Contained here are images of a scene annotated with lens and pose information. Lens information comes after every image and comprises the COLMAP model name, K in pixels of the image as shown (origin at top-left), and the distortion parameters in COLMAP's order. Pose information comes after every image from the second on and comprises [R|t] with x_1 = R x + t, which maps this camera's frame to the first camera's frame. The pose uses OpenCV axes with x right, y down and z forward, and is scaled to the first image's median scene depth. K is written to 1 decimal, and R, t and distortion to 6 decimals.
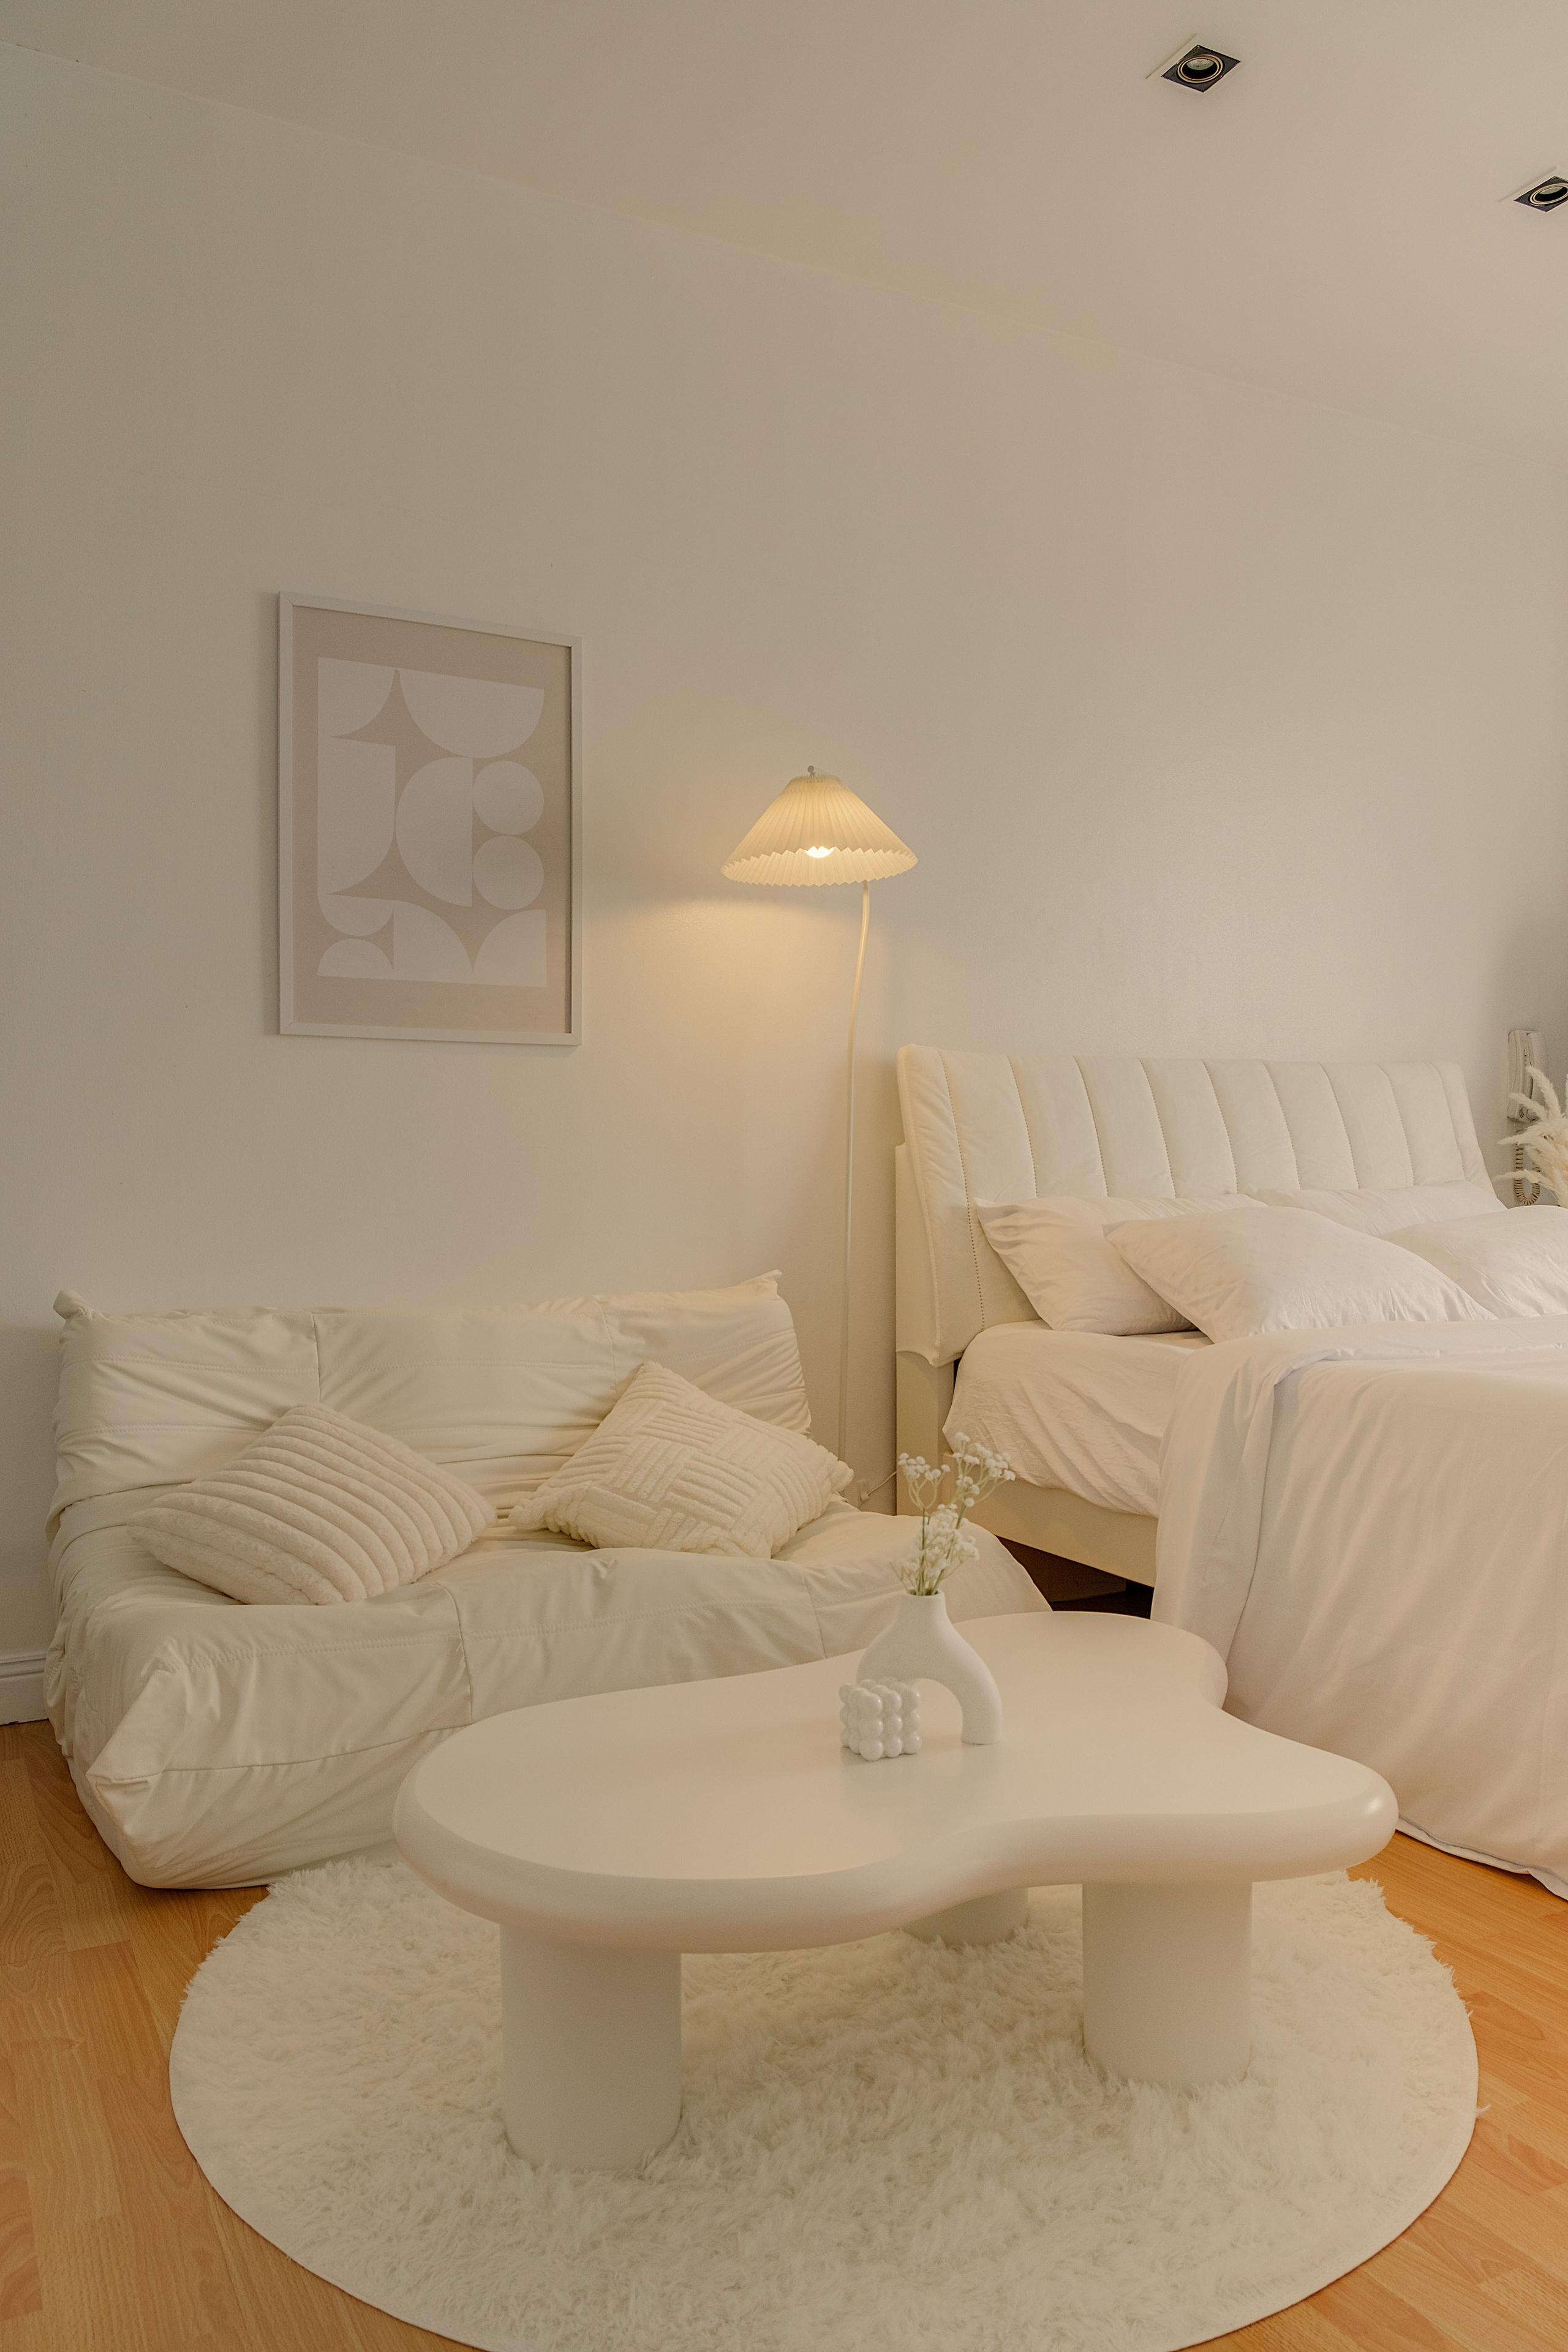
lens RADIAL K [[1680.7, 0, 785.6], [0, 1680.7, 1154.1], [0, 0, 1]] dist [-0.023964, 0.016475]
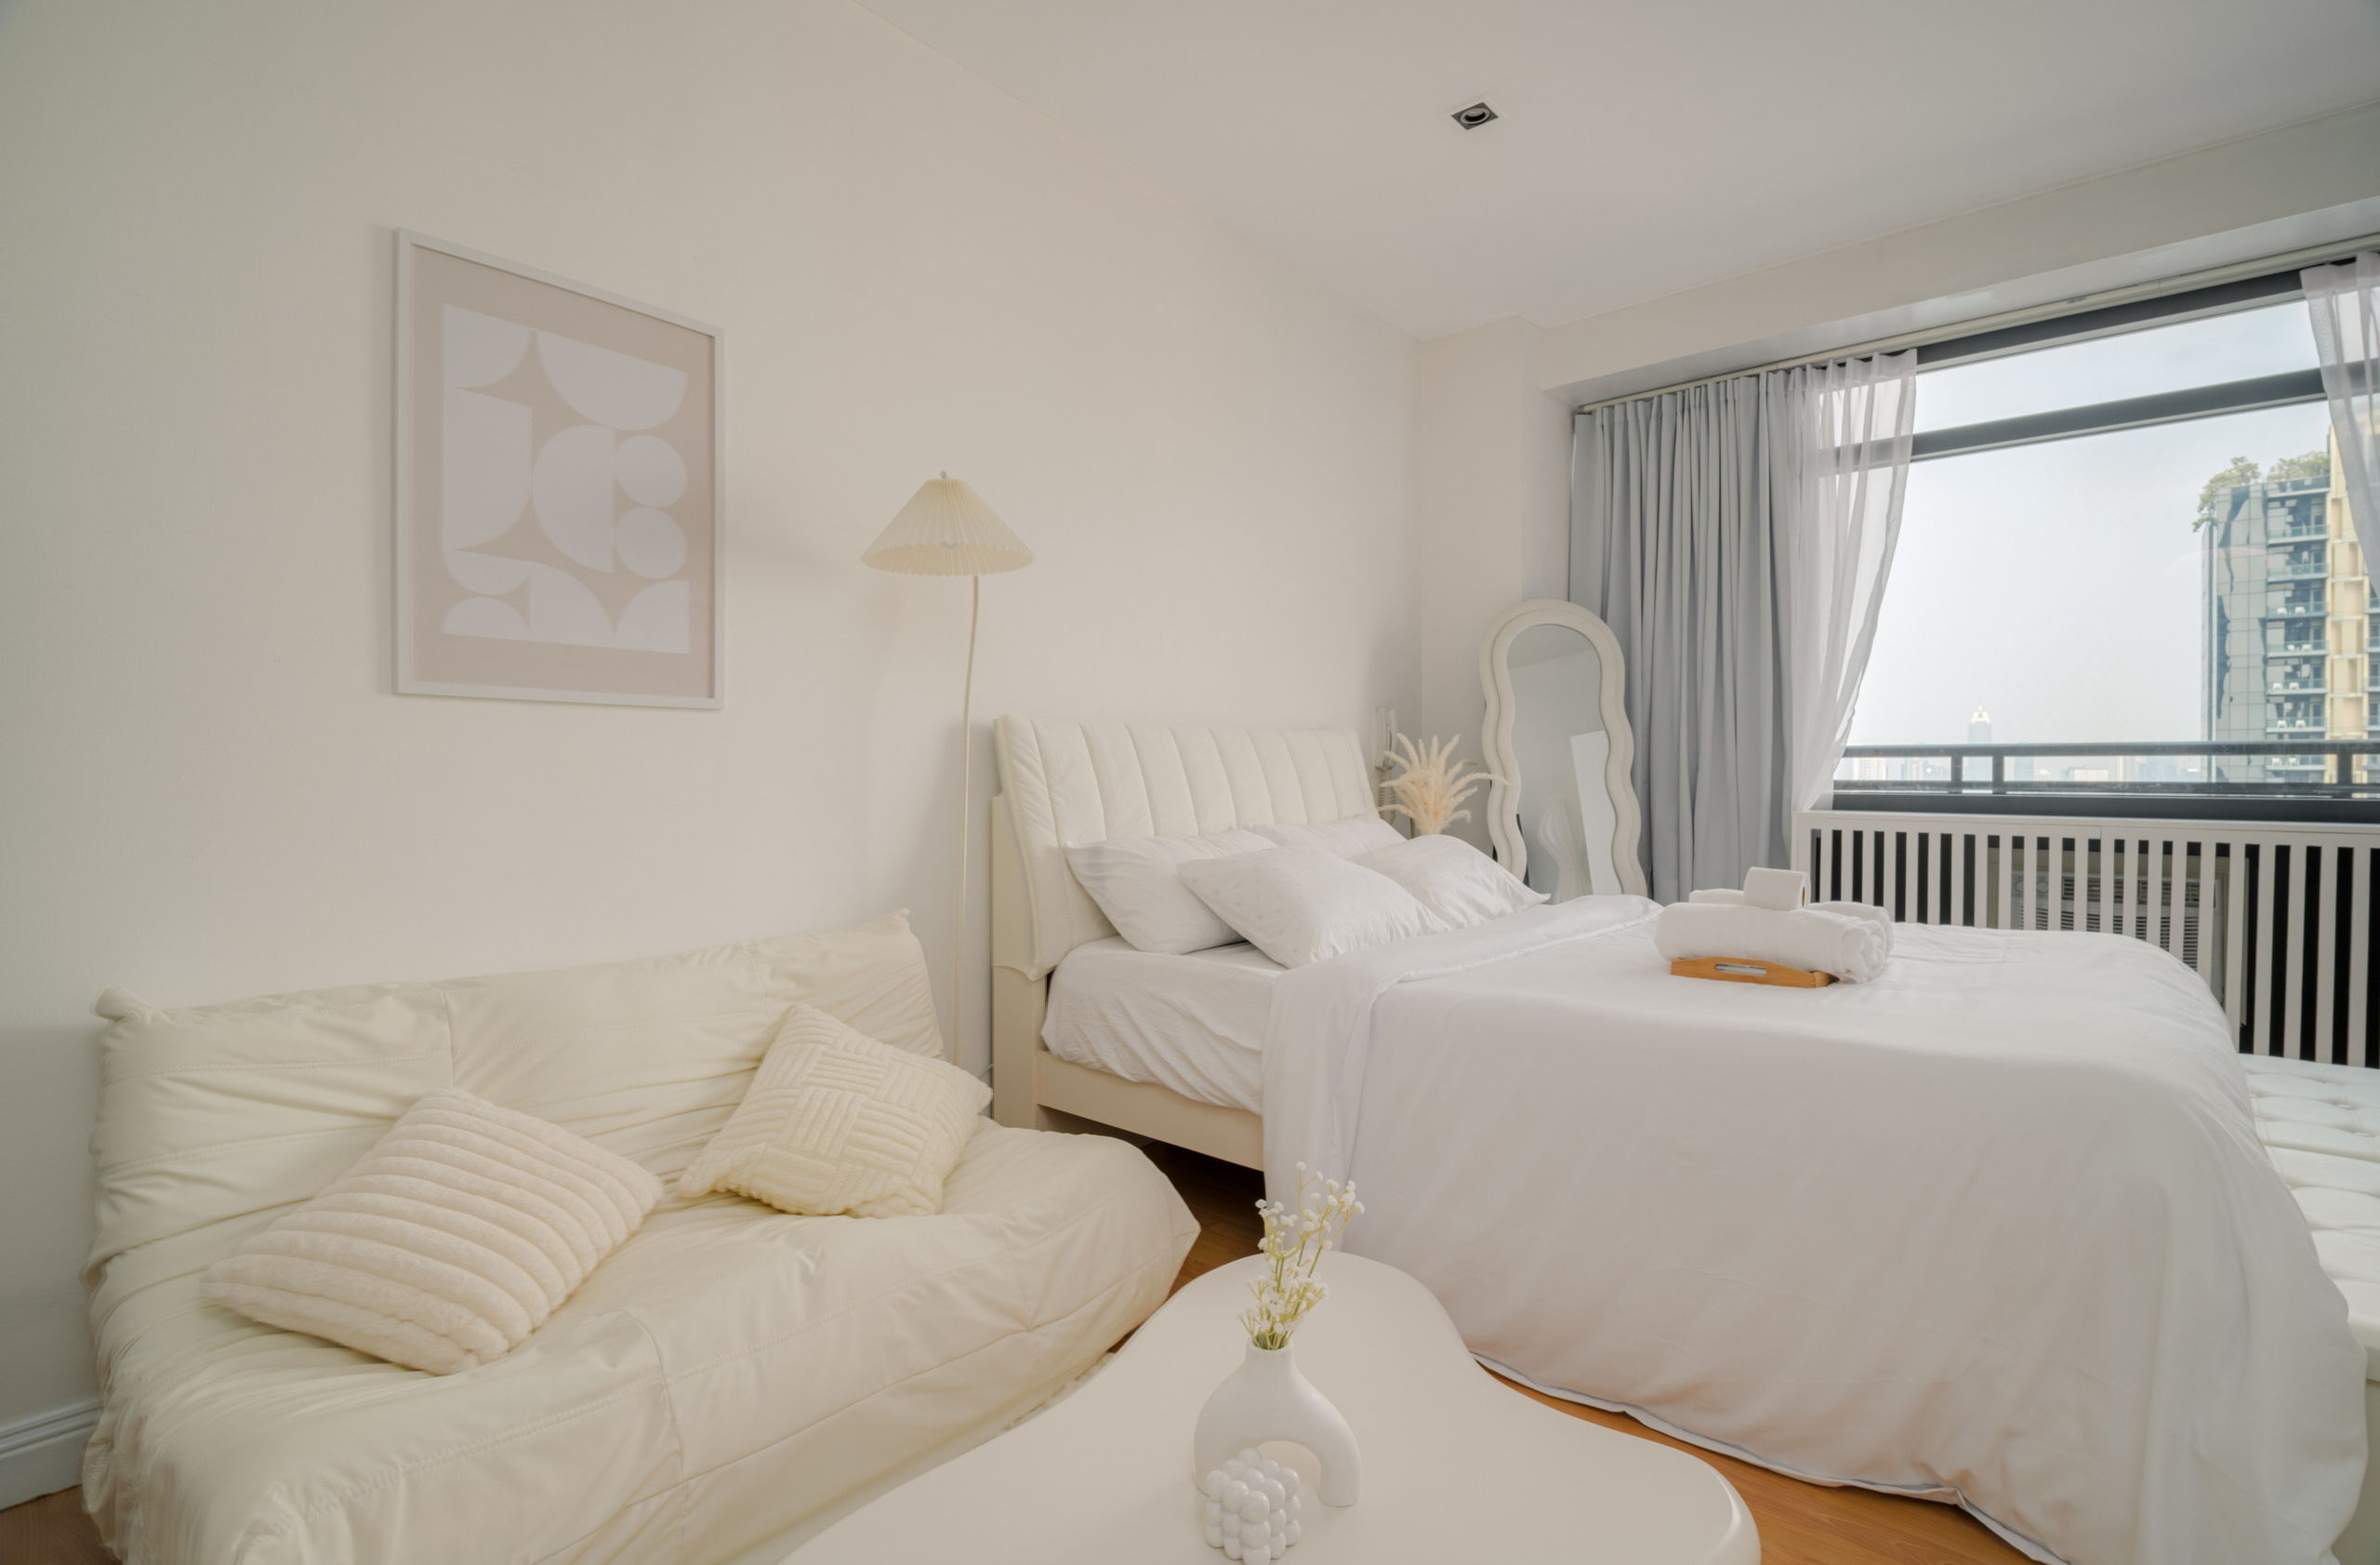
lens RADIAL K [[1087.7, 0, 1189.1], [0, 1087.7, 775.9], [0, 0, 1]] dist [-0.004661, -0.004660]
pose [[0.930225, 0.005046, 0.366956, -0.106492], [-0.011255, 0.999827, 0.014782, -0.037968], [-0.366818, -0.017881, 0.930121, 0.256836]]
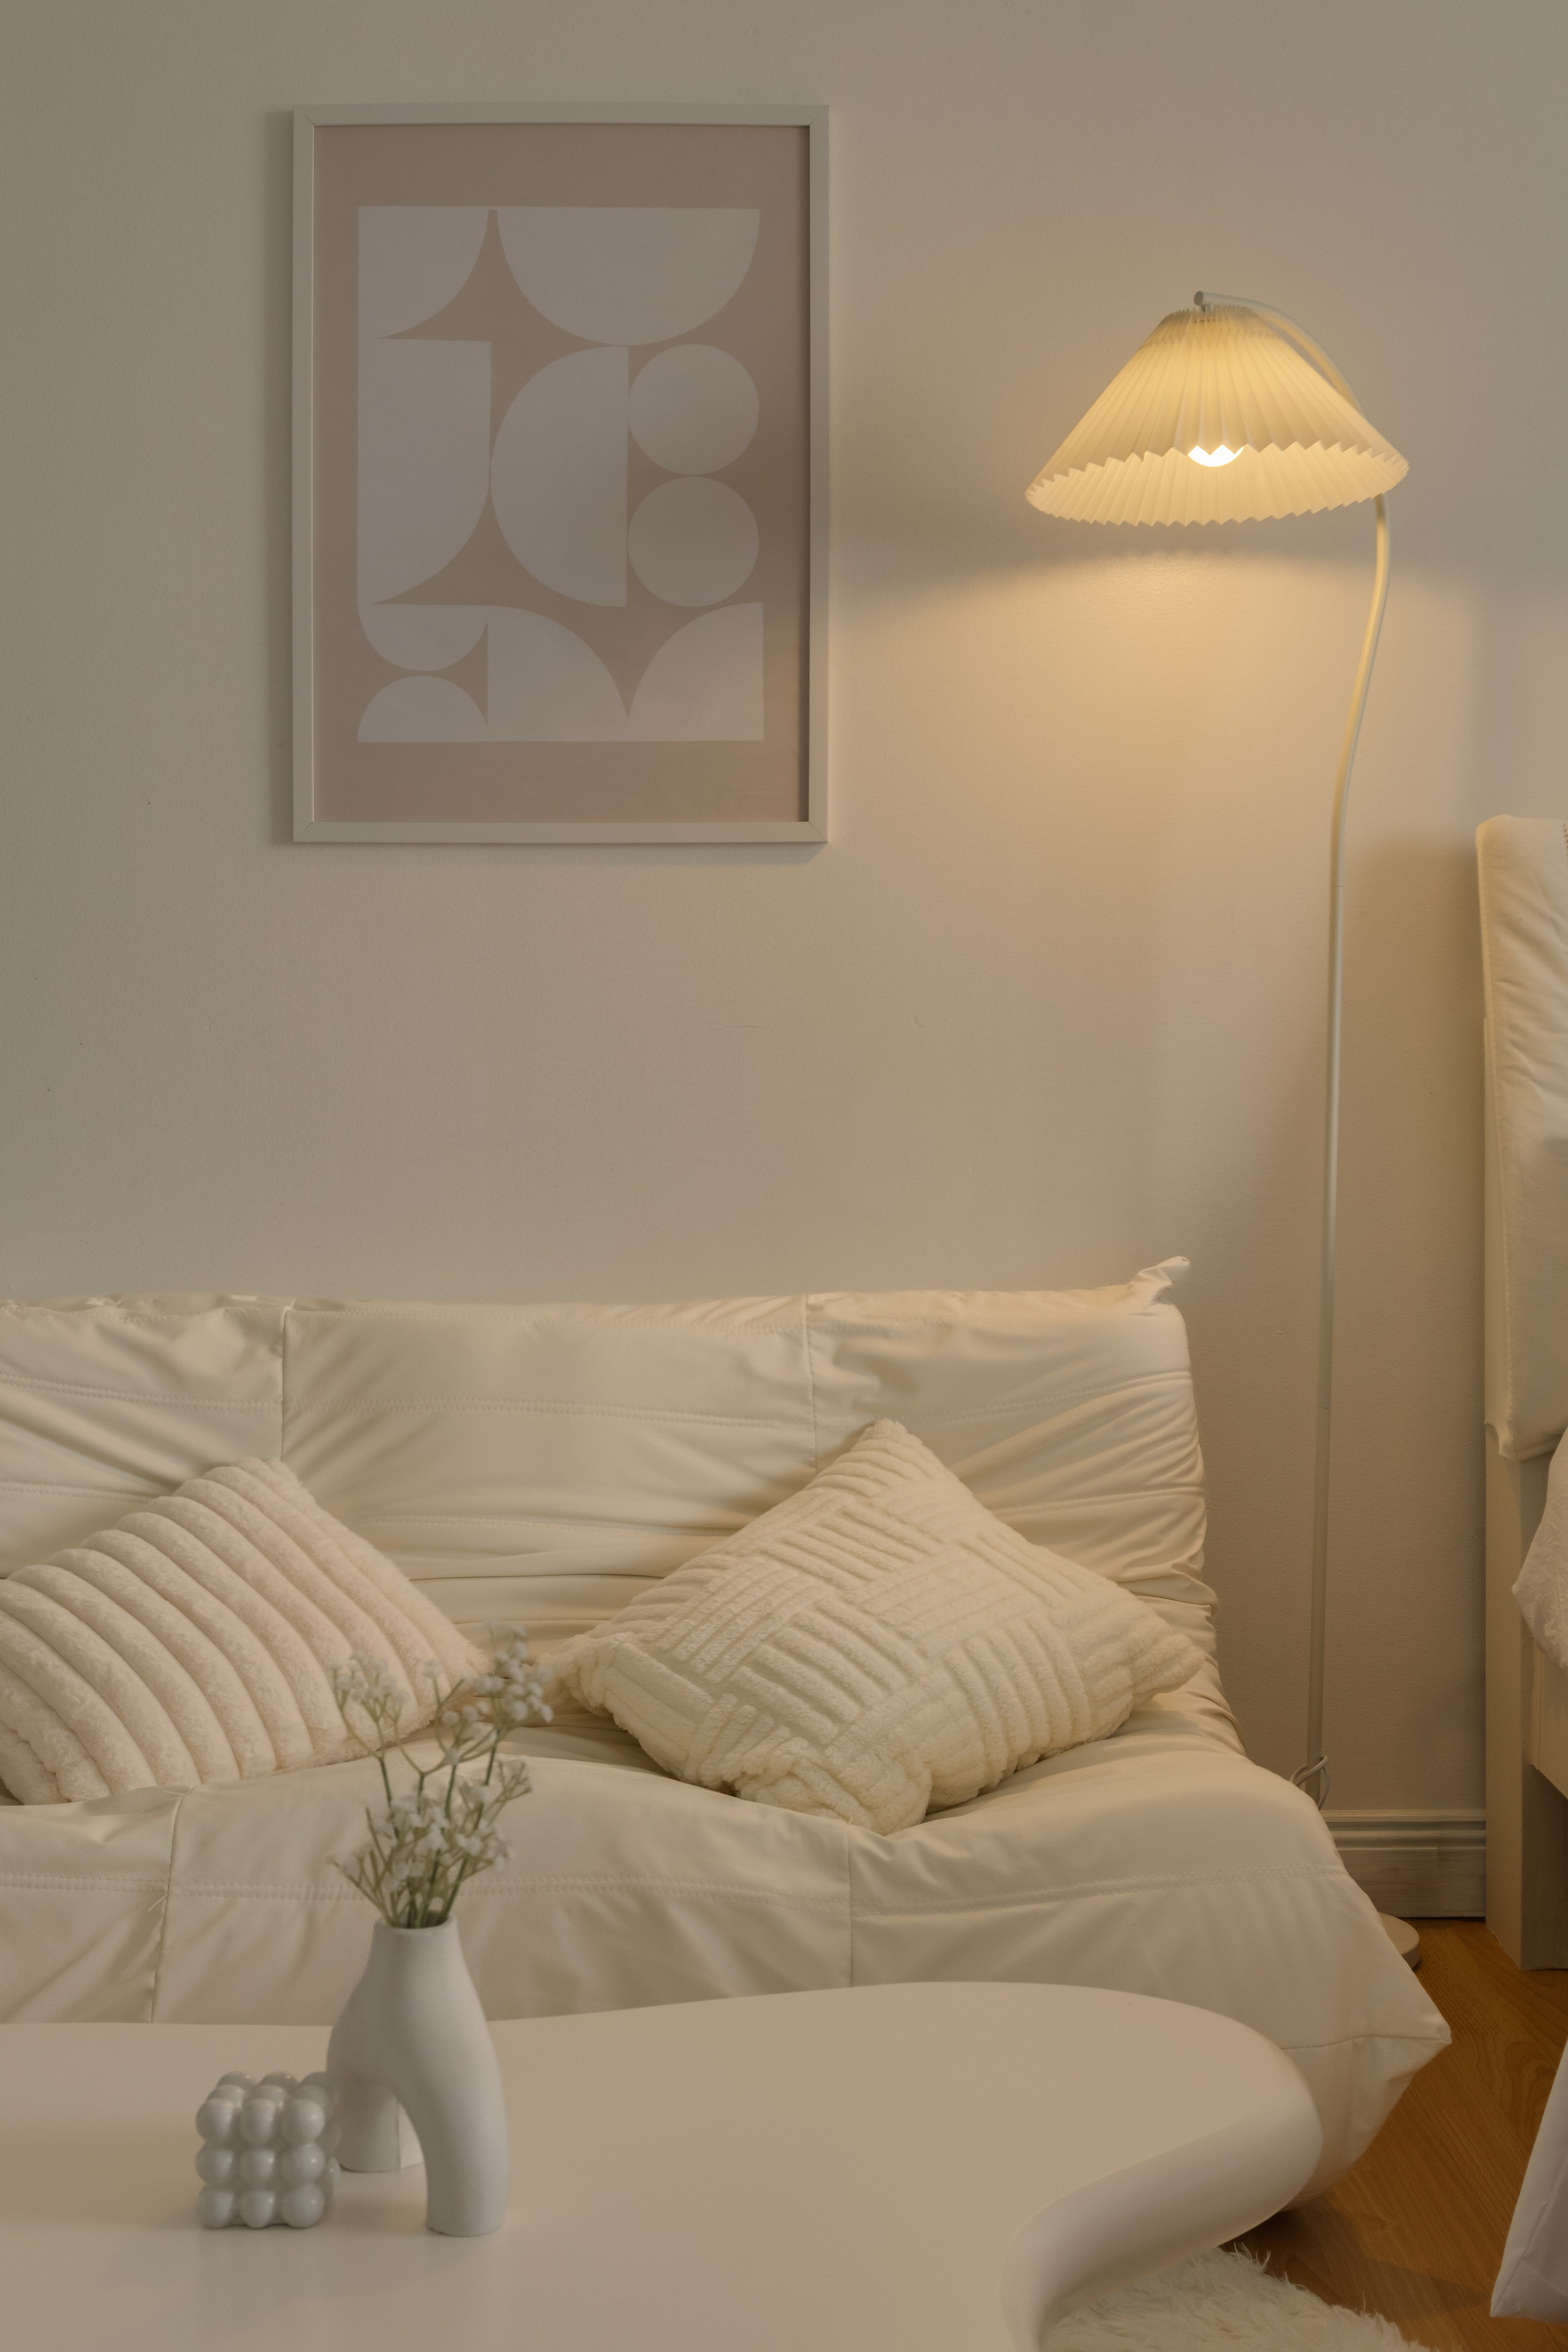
lens RADIAL K [[2934.3, 0, 850.2], [0, 2934.3, 1011.4], [0, 0, 1]] dist [0.004855, 0.000000]
pose [[0.892719, -0.006968, -0.450560, 0.345444], [0.006624, 0.999975, -0.002340, -0.006950], [0.450565, -0.000896, 0.892743, 0.147885]]
